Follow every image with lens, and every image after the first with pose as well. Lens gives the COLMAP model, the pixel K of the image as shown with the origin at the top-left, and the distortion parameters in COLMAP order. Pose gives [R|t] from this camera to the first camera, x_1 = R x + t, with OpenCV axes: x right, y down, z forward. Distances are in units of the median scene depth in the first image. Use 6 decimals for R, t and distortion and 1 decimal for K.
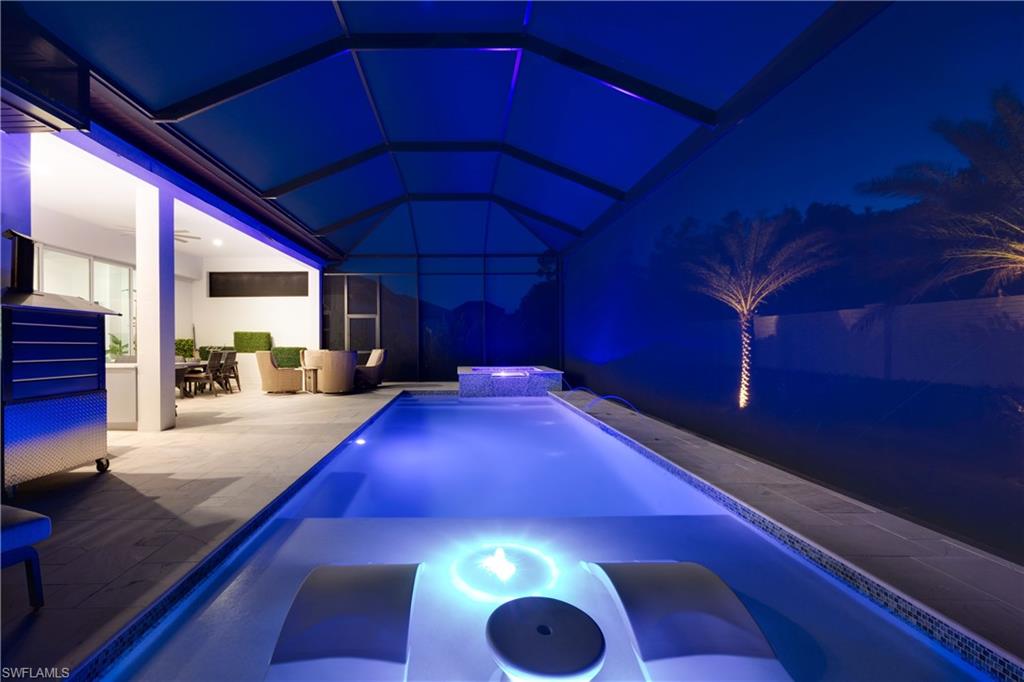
lens RADIAL K [[432.8, 0, 459.0], [0, 432.8, 342.1], [0, 0, 1]] dist [-0.000976, 0.000004]
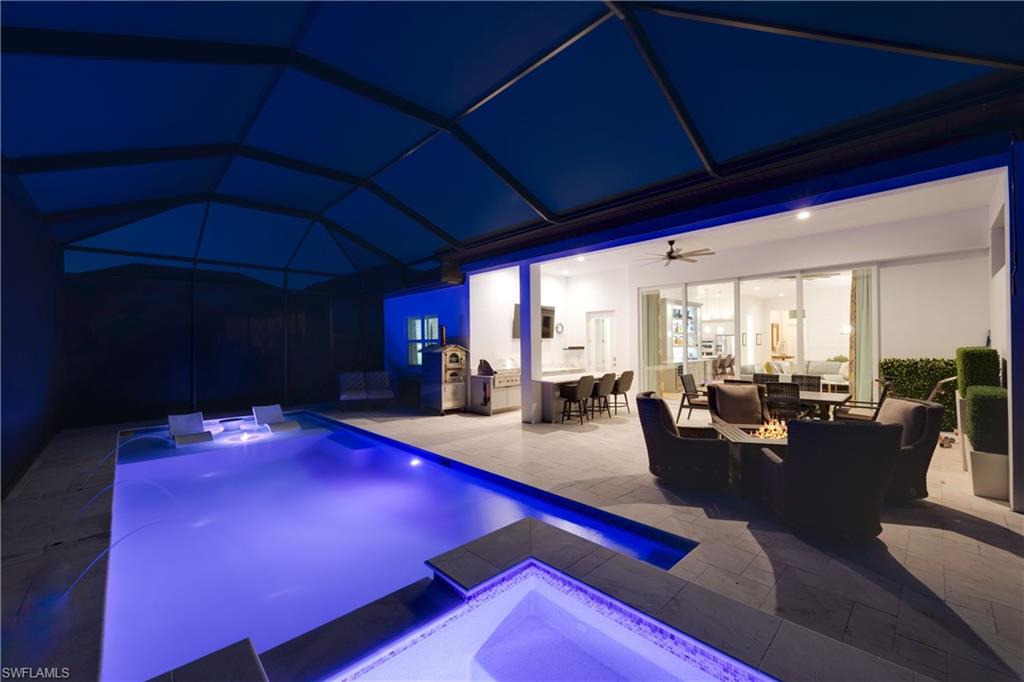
lens RADIAL K [[406.9, 0, 512.0], [0, 406.9, 341.0], [0, 0, 1]] dist [-0.000694, -0.000011]
pose [[-0.721823, 0.003759, -0.692068, 0.182582], [0.013038, 0.999882, -0.008167, -0.037185], [0.691955, -0.014919, -0.721786, 1.074794]]
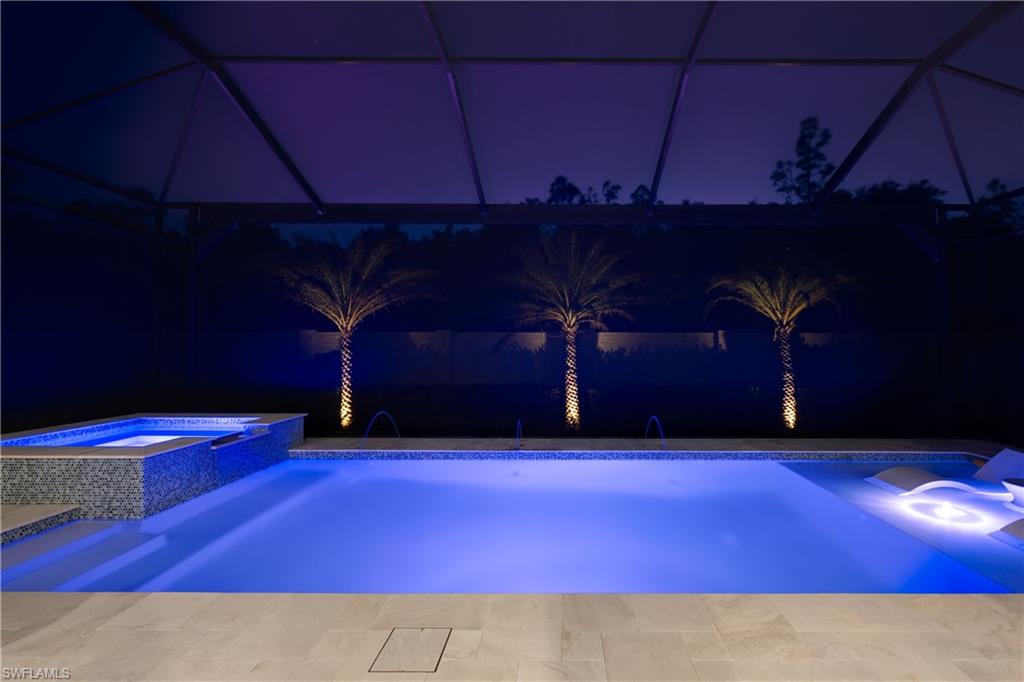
lens RADIAL K [[429.5, 0, 562.0], [0, 429.5, 348.9], [0, 0, 1]] dist [-0.000298, -0.000721]
pose [[-0.004946, 0.003513, 0.999982, -0.350991], [-0.000037, 0.999994, -0.003513, -0.020980], [-0.999988, -0.000055, -0.004946, 0.570202]]
